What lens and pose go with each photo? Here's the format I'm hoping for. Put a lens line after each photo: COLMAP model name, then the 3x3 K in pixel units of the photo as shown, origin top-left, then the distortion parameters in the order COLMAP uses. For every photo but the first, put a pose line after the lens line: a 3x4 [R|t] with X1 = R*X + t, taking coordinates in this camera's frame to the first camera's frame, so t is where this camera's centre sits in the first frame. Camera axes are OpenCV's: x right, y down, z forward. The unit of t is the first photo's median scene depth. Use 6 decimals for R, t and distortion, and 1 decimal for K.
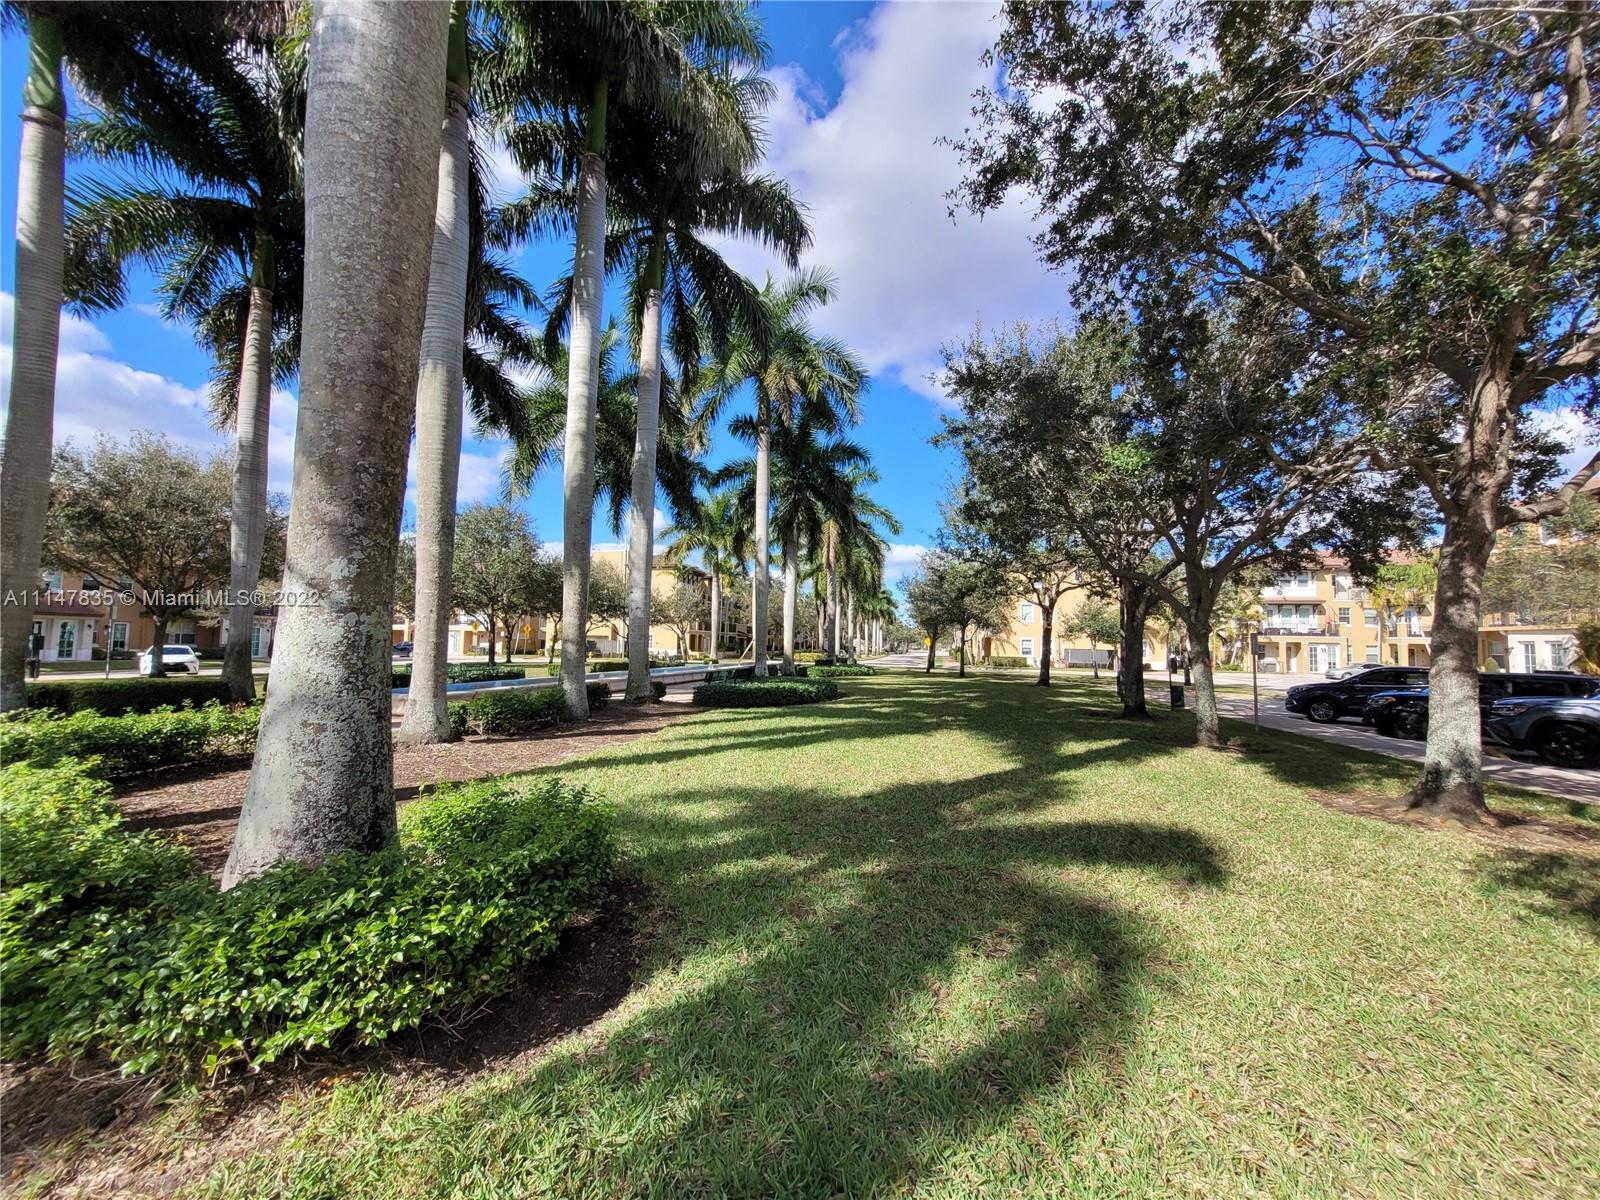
lens RADIAL K [[630.4, 0, 807.3], [0, 630.4, 609.7], [0, 0, 1]] dist [0.003374, 0.000639]
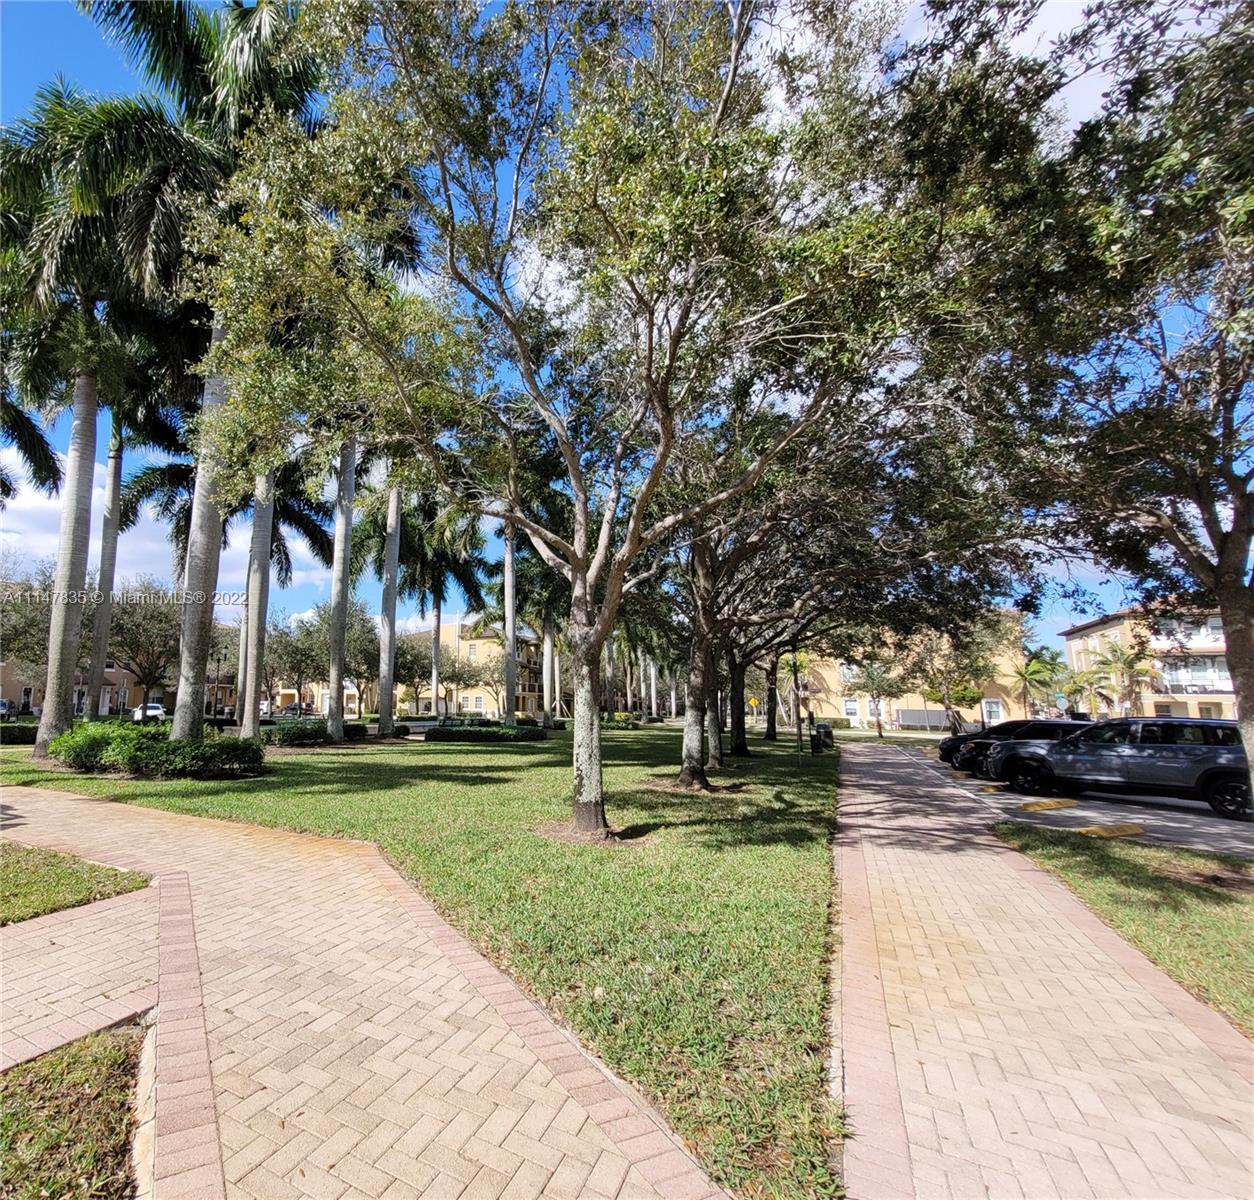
lens RADIAL K [[597.6, 0, 453.3], [0, 597.6, 621.4], [0, 0, 1]] dist [0.000823, -0.000008]
pose [[0.949157, -0.043475, -0.311787, 0.111831], [0.016536, 0.995936, -0.088533, -0.001907], [0.314369, 0.078876, 0.946018, -0.115283]]
